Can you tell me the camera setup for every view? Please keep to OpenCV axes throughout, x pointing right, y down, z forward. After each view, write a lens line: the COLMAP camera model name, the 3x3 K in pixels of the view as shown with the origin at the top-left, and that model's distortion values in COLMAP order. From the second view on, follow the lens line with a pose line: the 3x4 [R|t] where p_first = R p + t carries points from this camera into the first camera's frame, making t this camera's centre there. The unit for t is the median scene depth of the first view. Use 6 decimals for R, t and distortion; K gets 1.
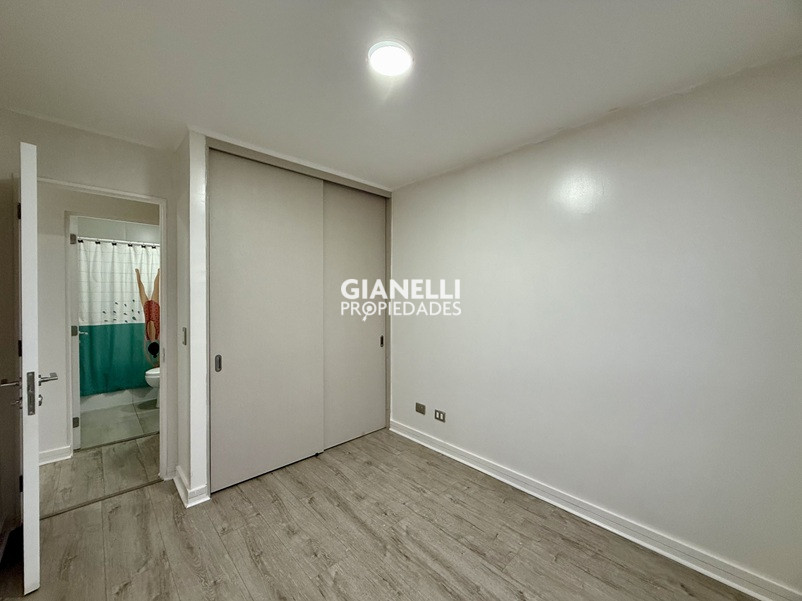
lens RADIAL K [[322.1, 0, 397.9], [0, 322.1, 302.8], [0, 0, 1]] dist [-0.000964, 0.000386]
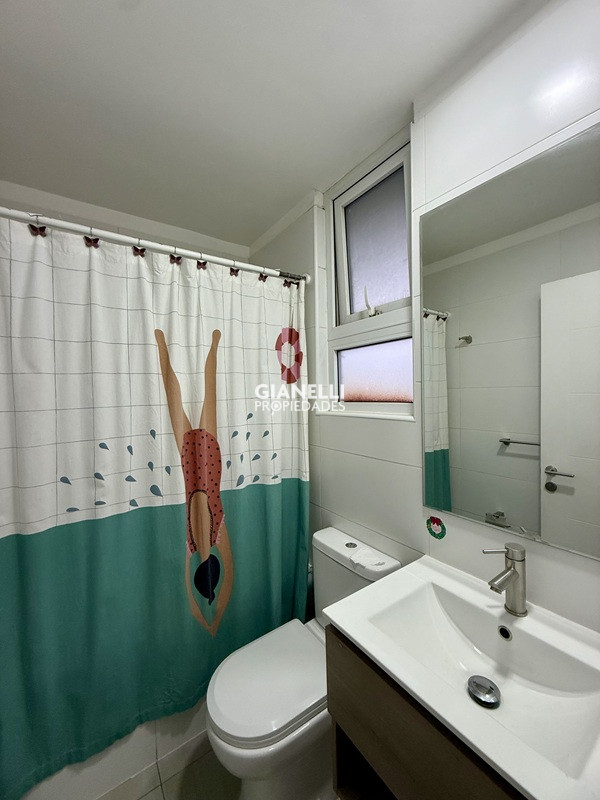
lens RADIAL K [[321.3, 0, 305.0], [0, 321.3, 399.3], [0, 0, 1]] dist [-0.000964, 0.000386]
pose [[0.986491, -0.035539, -0.159913, -0.640455], [0.033071, 0.999290, -0.018074, -0.028860], [0.160442, 0.012542, 0.986966, 0.735665]]
